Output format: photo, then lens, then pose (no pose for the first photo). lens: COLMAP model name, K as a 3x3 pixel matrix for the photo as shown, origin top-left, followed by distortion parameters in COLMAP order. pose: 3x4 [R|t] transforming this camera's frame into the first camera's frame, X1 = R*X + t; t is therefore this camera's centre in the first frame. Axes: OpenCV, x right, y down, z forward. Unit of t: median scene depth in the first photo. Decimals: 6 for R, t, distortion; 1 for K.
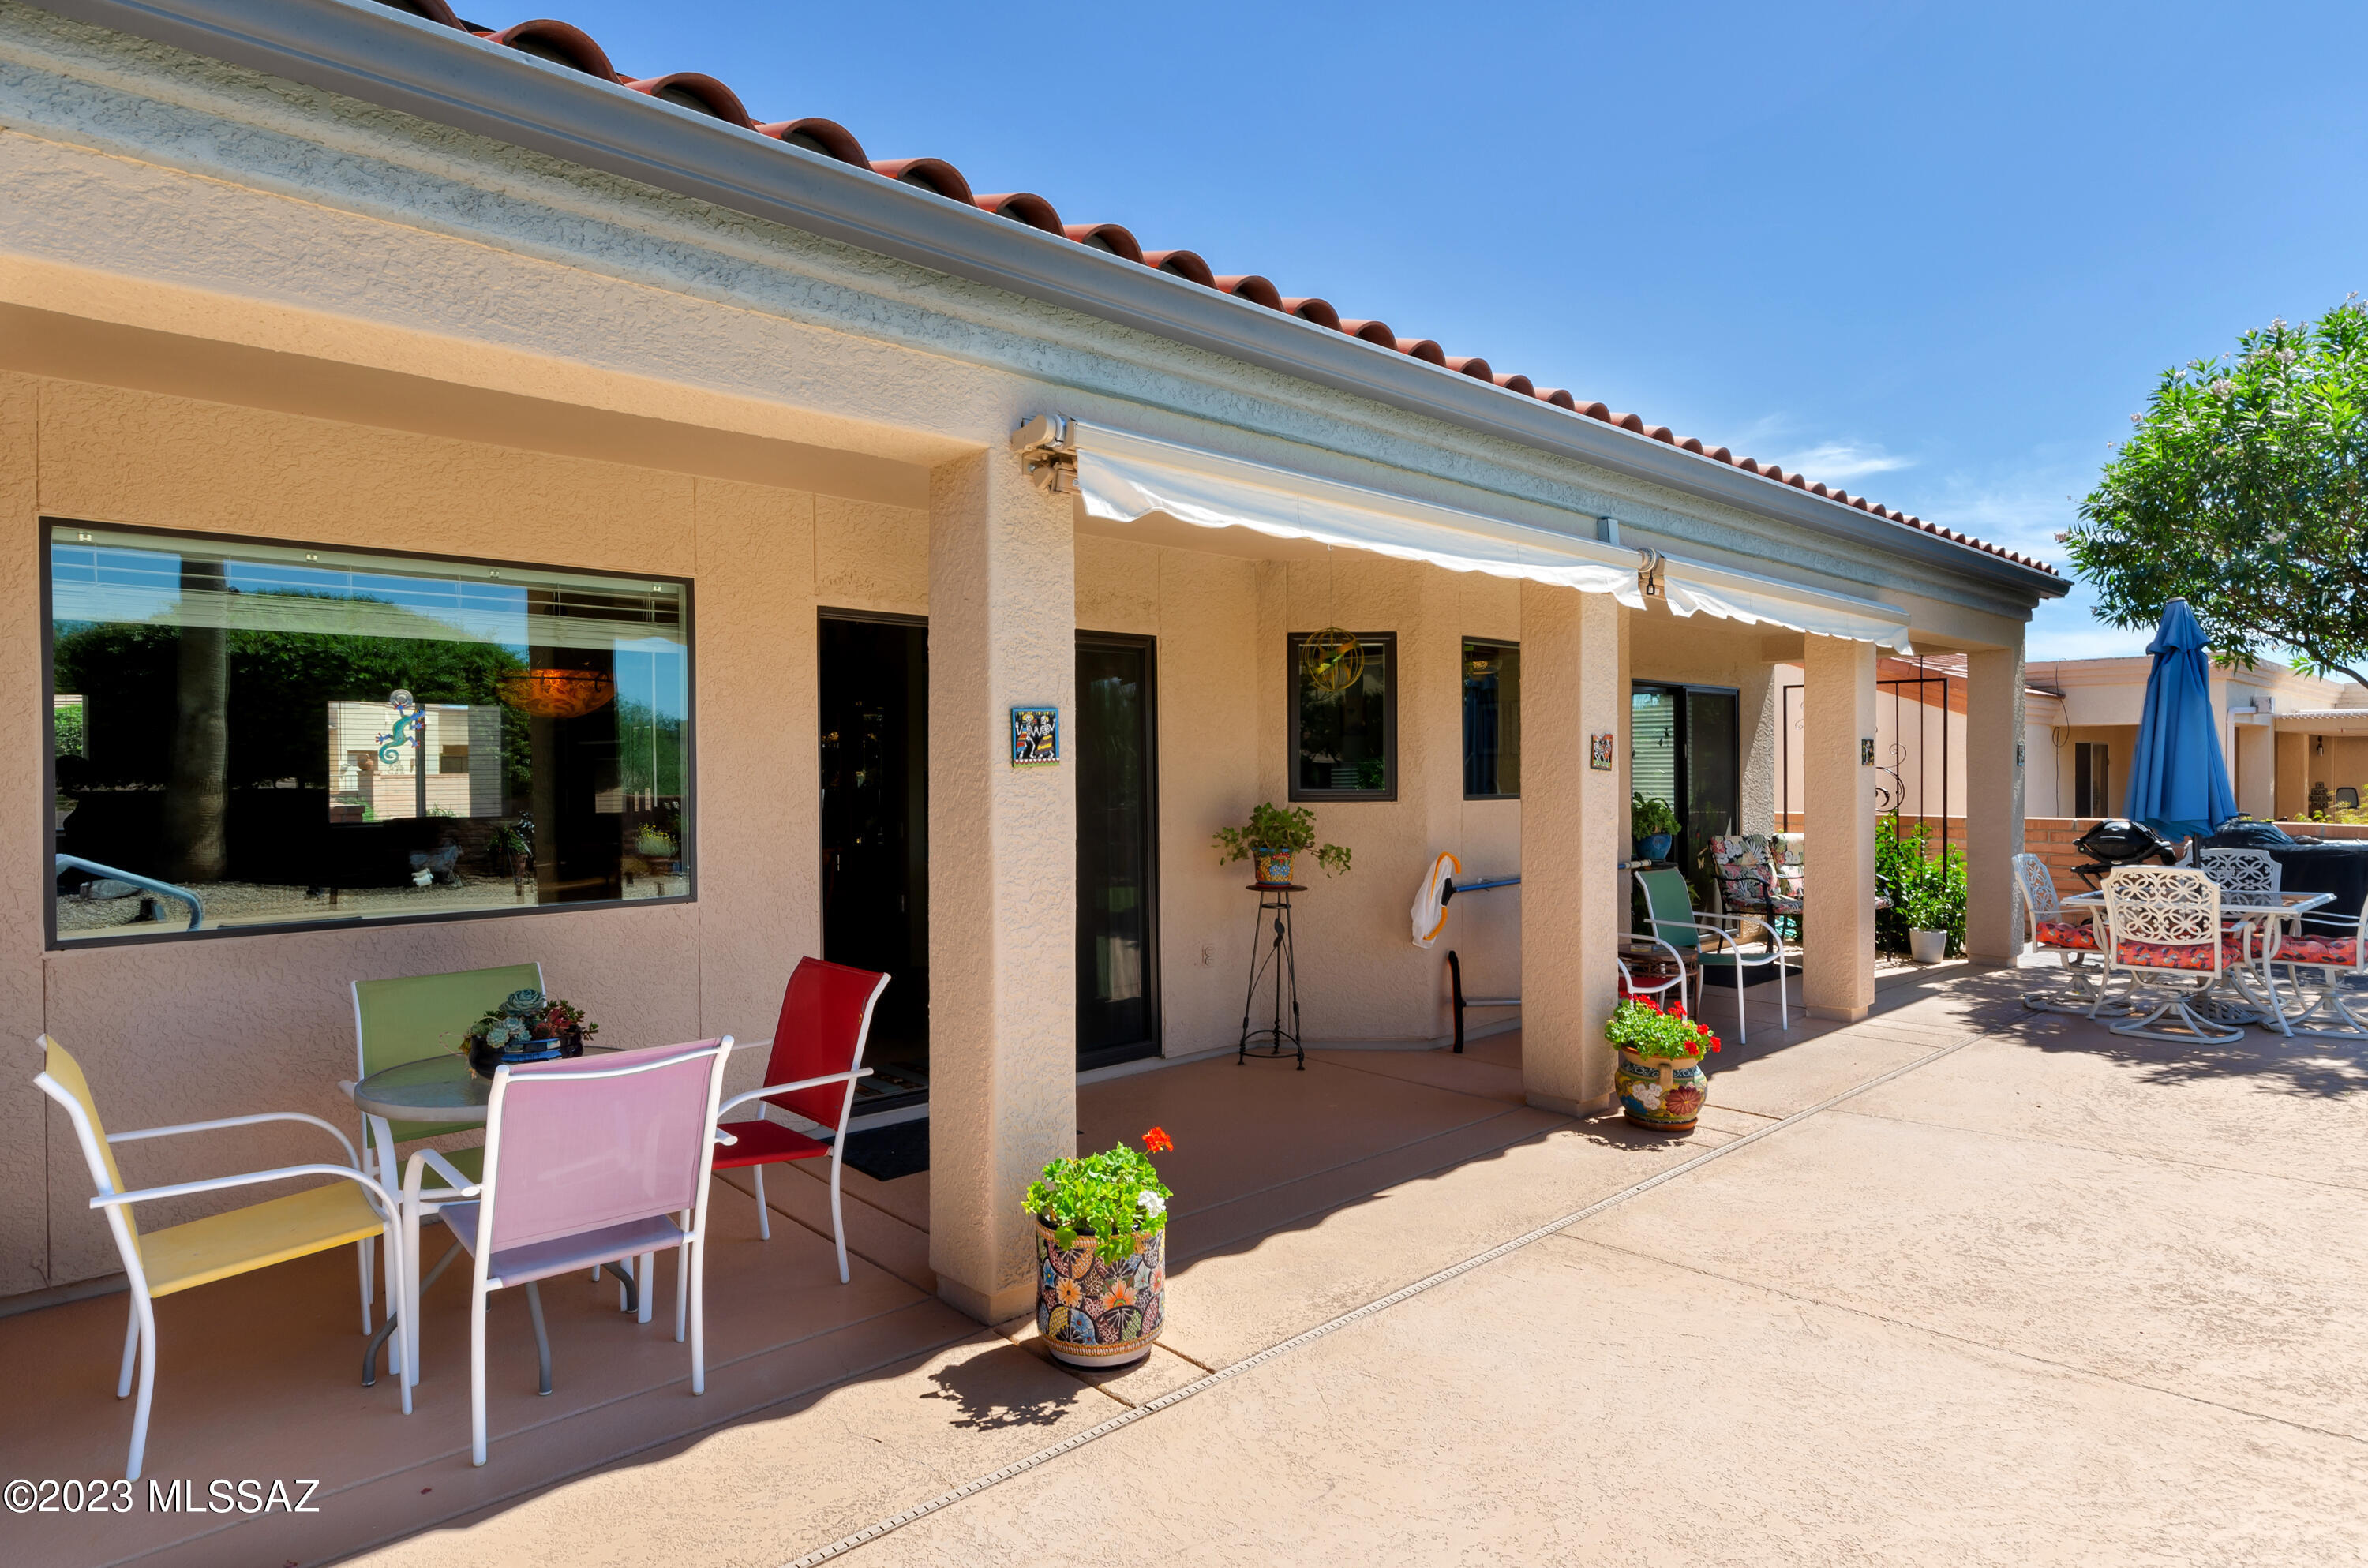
lens RADIAL K [[1325.1, 0, 1184.0], [0, 1325.1, 784.0], [0, 0, 1]] dist [0.007150, 0.000523]
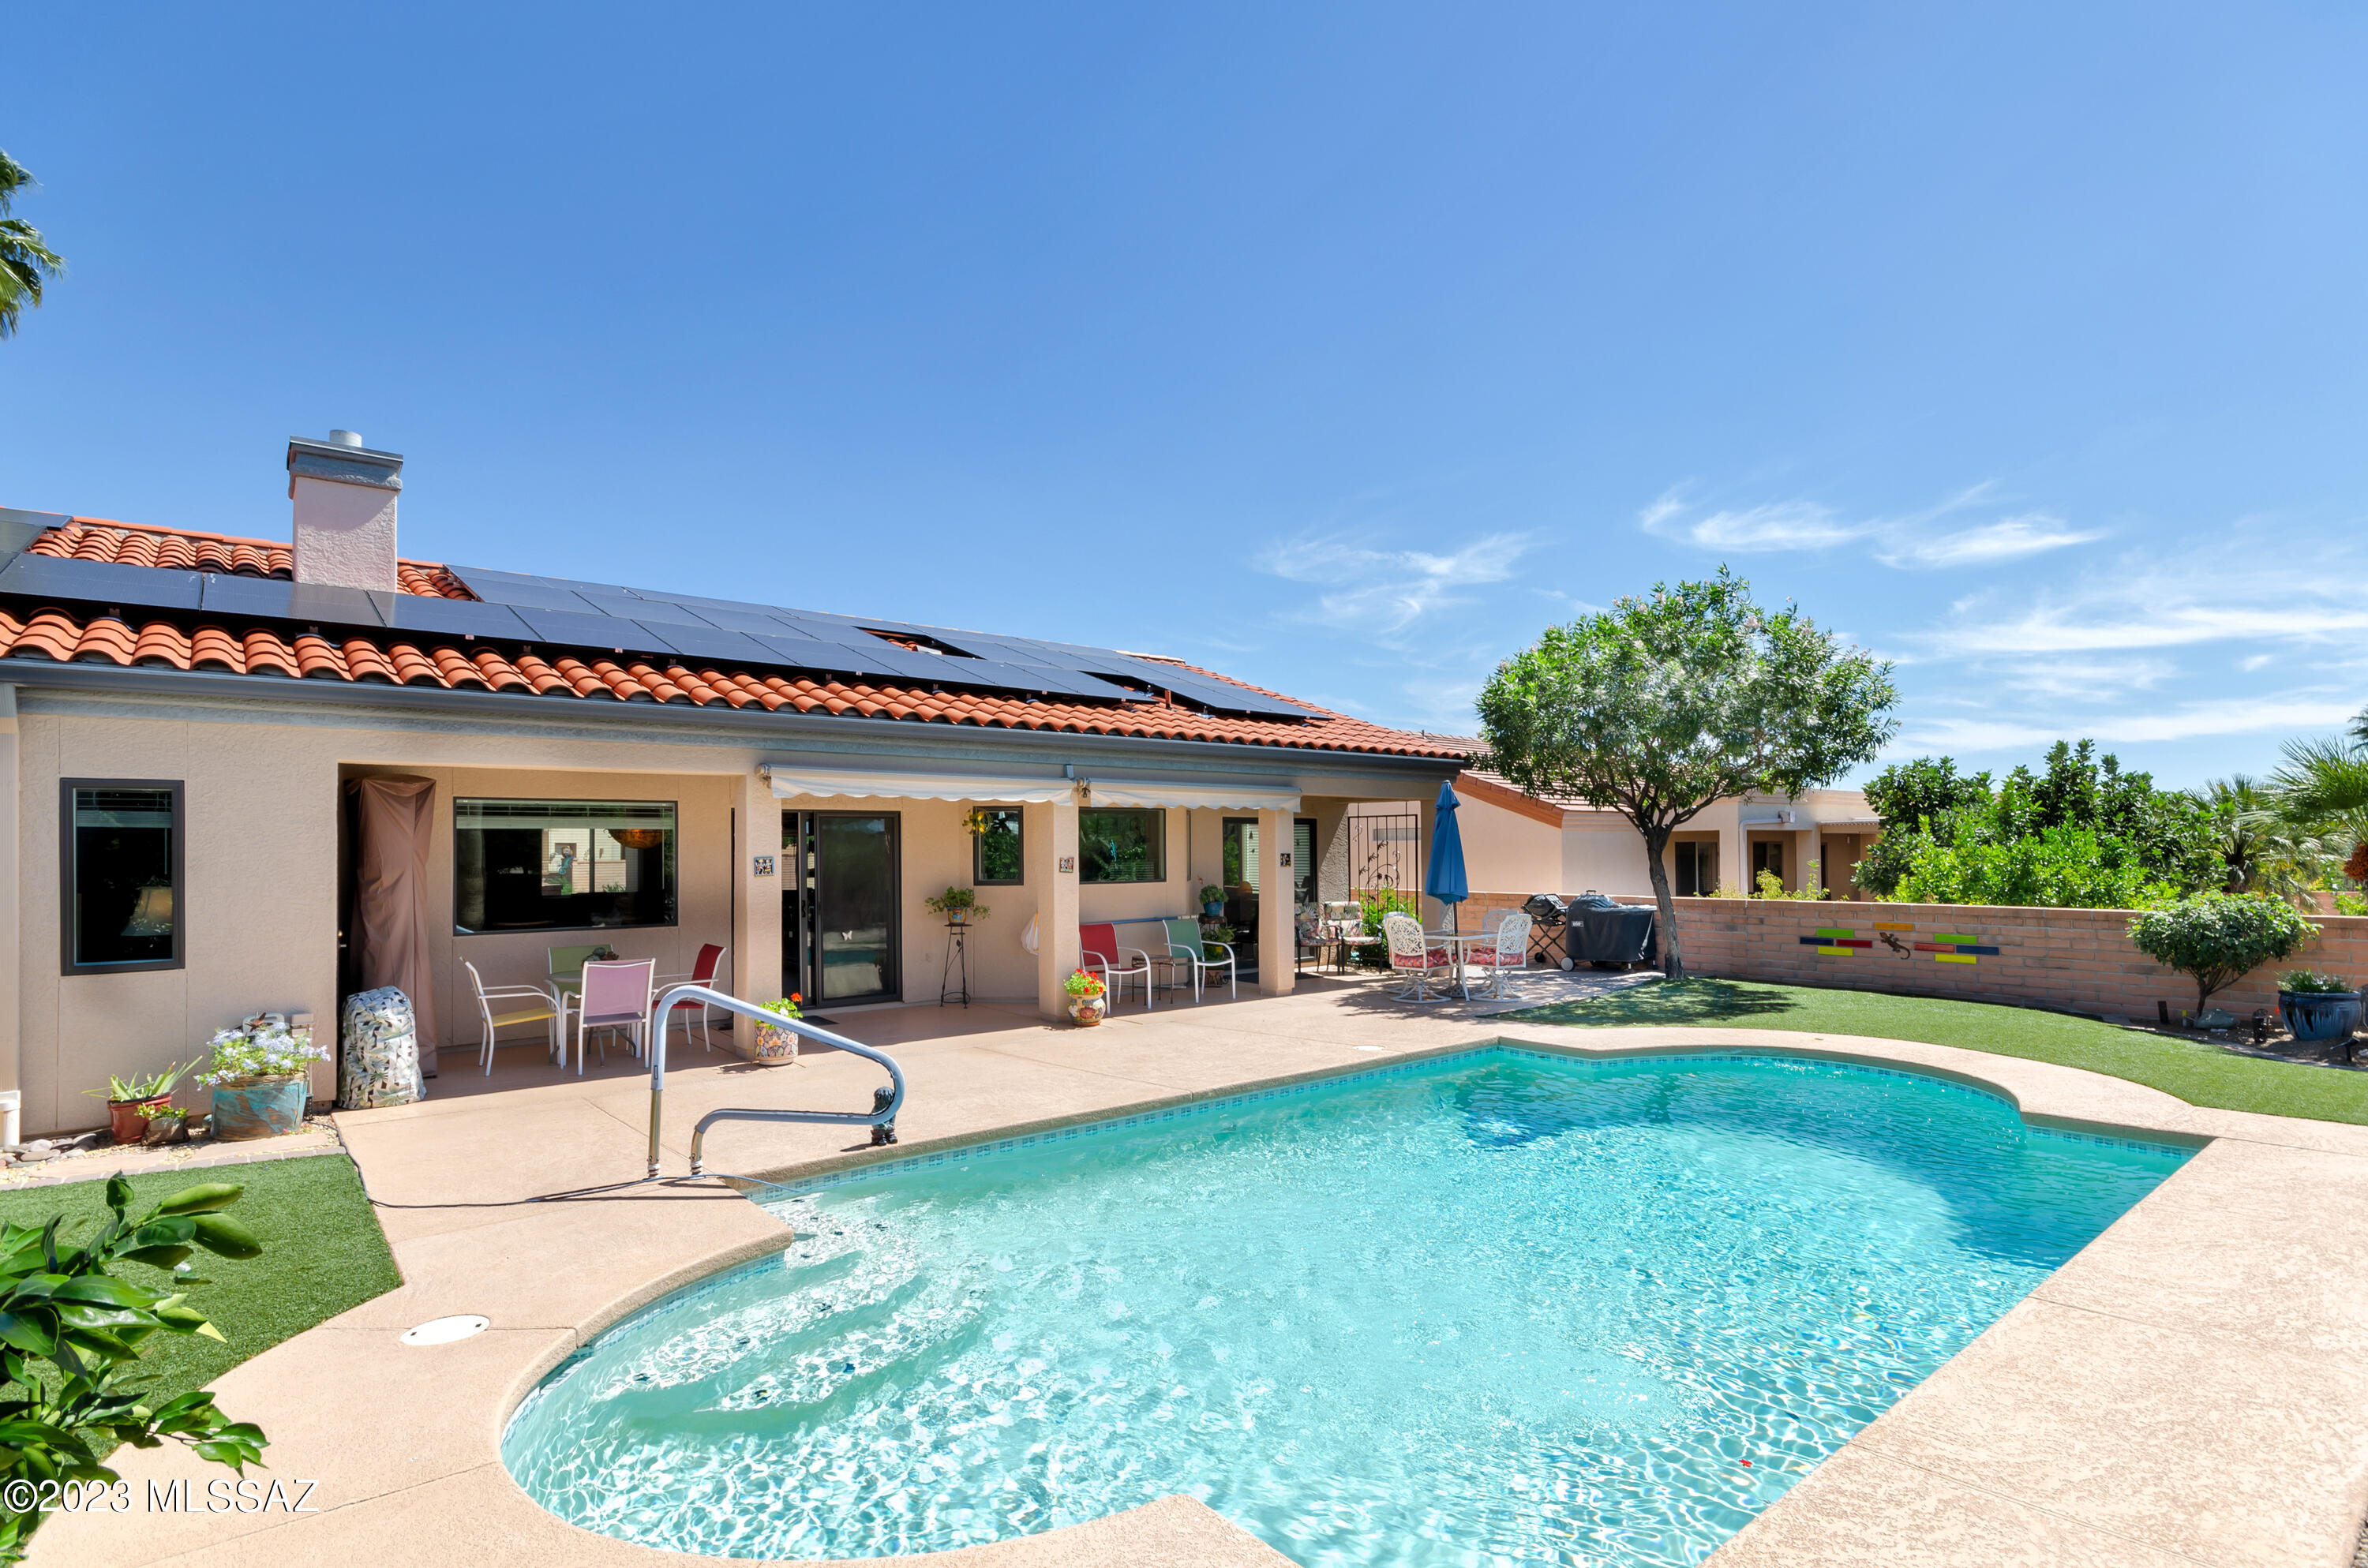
lens RADIAL K [[1193.8, 0, 1197.5], [0, 1193.8, 820.6], [0, 0, 1]] dist [-0.001058, -0.000250]
pose [[0.997597, -0.003393, -0.069194, 0.595868], [0.001032, 0.999417, -0.034131, -0.025753], [0.069270, 0.033977, 0.997019, -0.928407]]
